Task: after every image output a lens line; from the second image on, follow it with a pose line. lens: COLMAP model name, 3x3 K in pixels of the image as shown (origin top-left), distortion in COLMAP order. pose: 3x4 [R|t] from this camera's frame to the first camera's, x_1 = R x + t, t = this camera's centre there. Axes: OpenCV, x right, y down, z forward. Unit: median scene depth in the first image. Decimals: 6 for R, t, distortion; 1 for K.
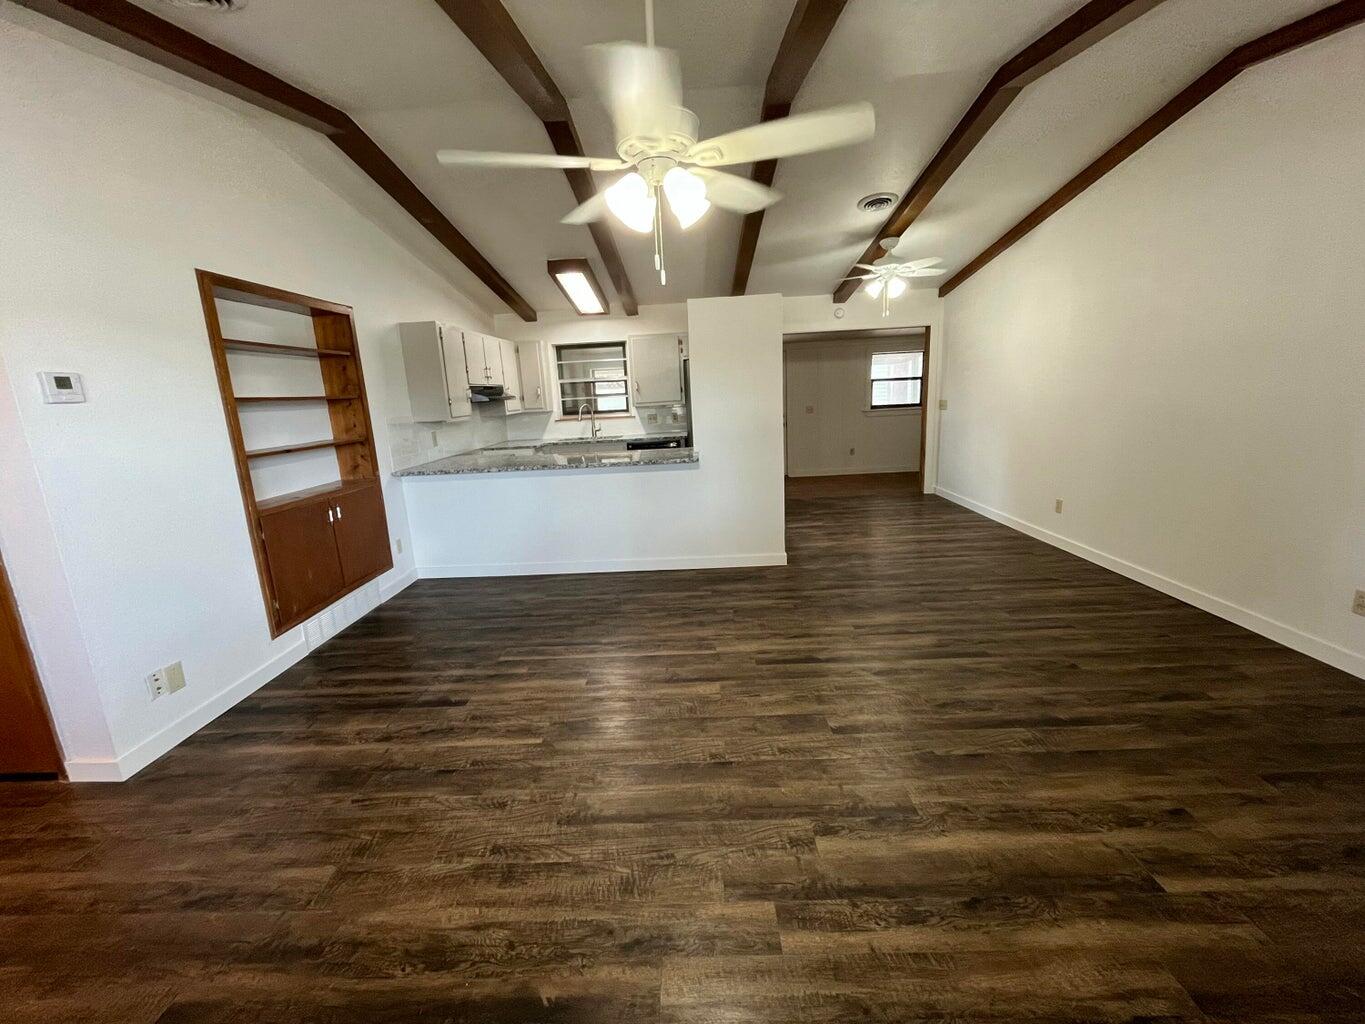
lens RADIAL K [[555.1, 0, 681.5], [0, 555.1, 514.6], [0, 0, 1]] dist [-0.002560, 0.000026]
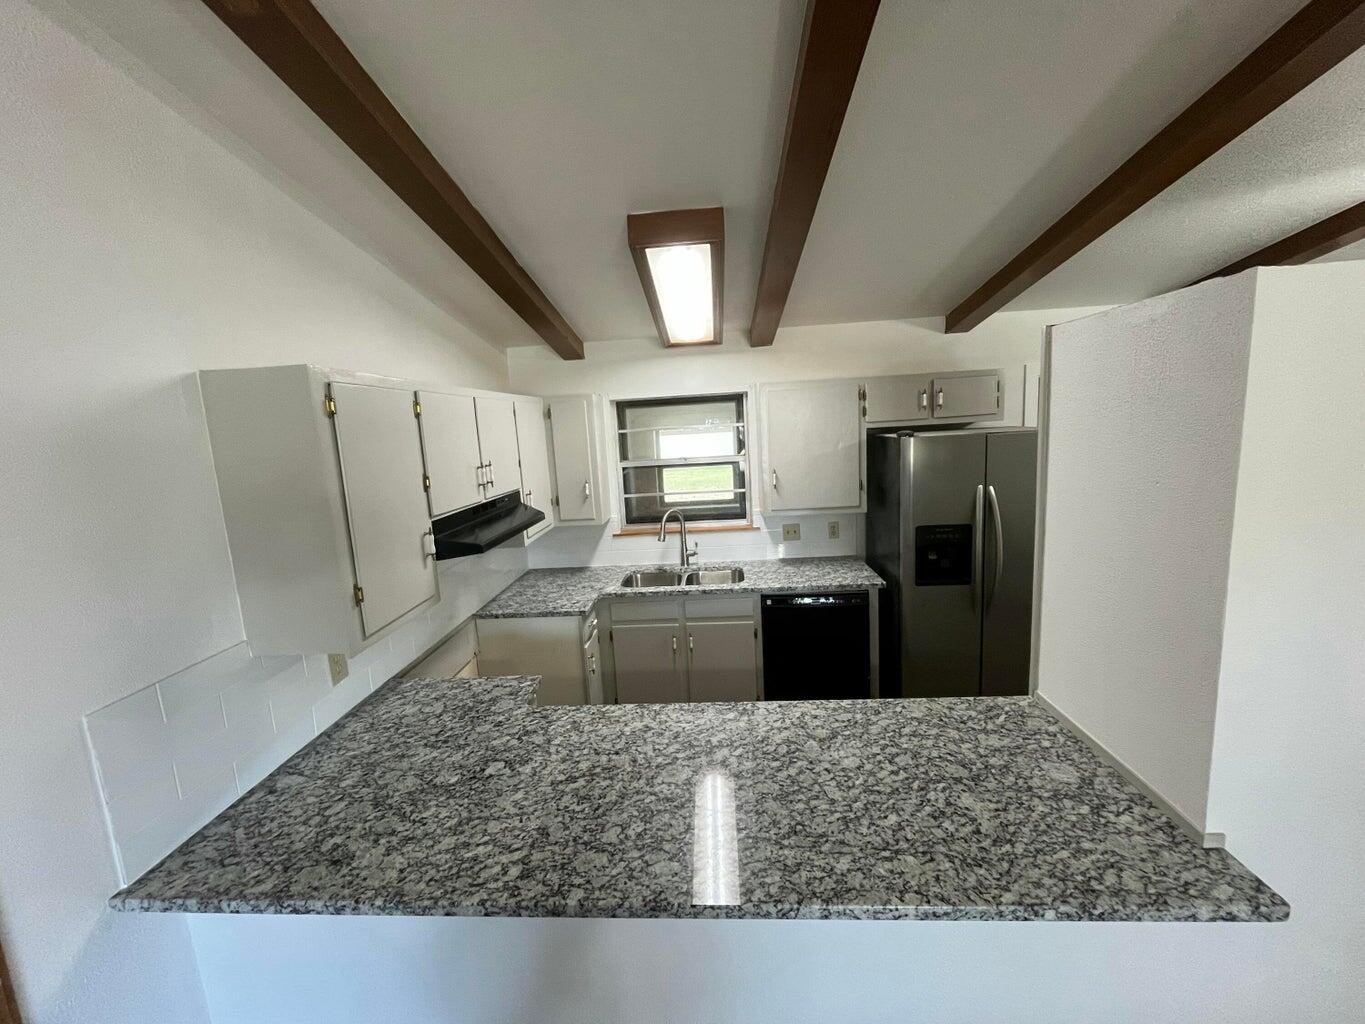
lens RADIAL K [[555.1, 0, 686.8], [0, 555.1, 514.8], [0, 0, 1]] dist [-0.002560, 0.000026]
pose [[0.999729, -0.003964, -0.022938, -0.144774], [0.002589, 0.998214, -0.059686, -0.160111], [0.023133, 0.059611, 0.997954, 0.459632]]
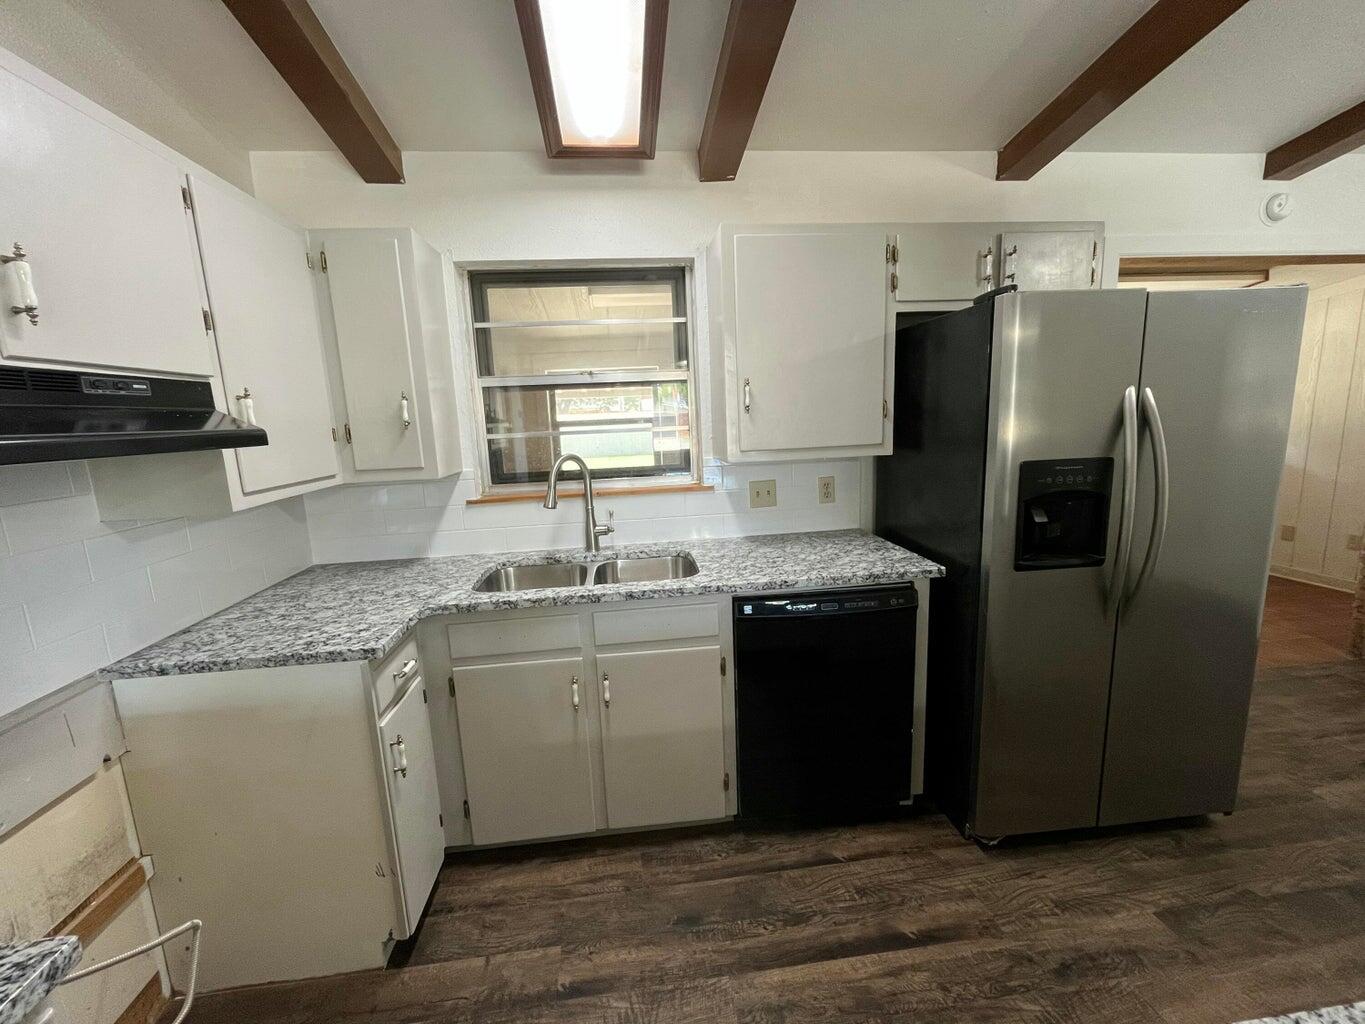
lens RADIAL K [[555.1, 0, 682.0], [0, 555.1, 504.8], [0, 0, 1]] dist [-0.002560, 0.000026]
pose [[0.990019, -0.016783, 0.139932, -0.152390], [0.026319, 0.997434, -0.066578, -0.146695], [-0.138456, 0.069596, 0.987920, 0.680249]]
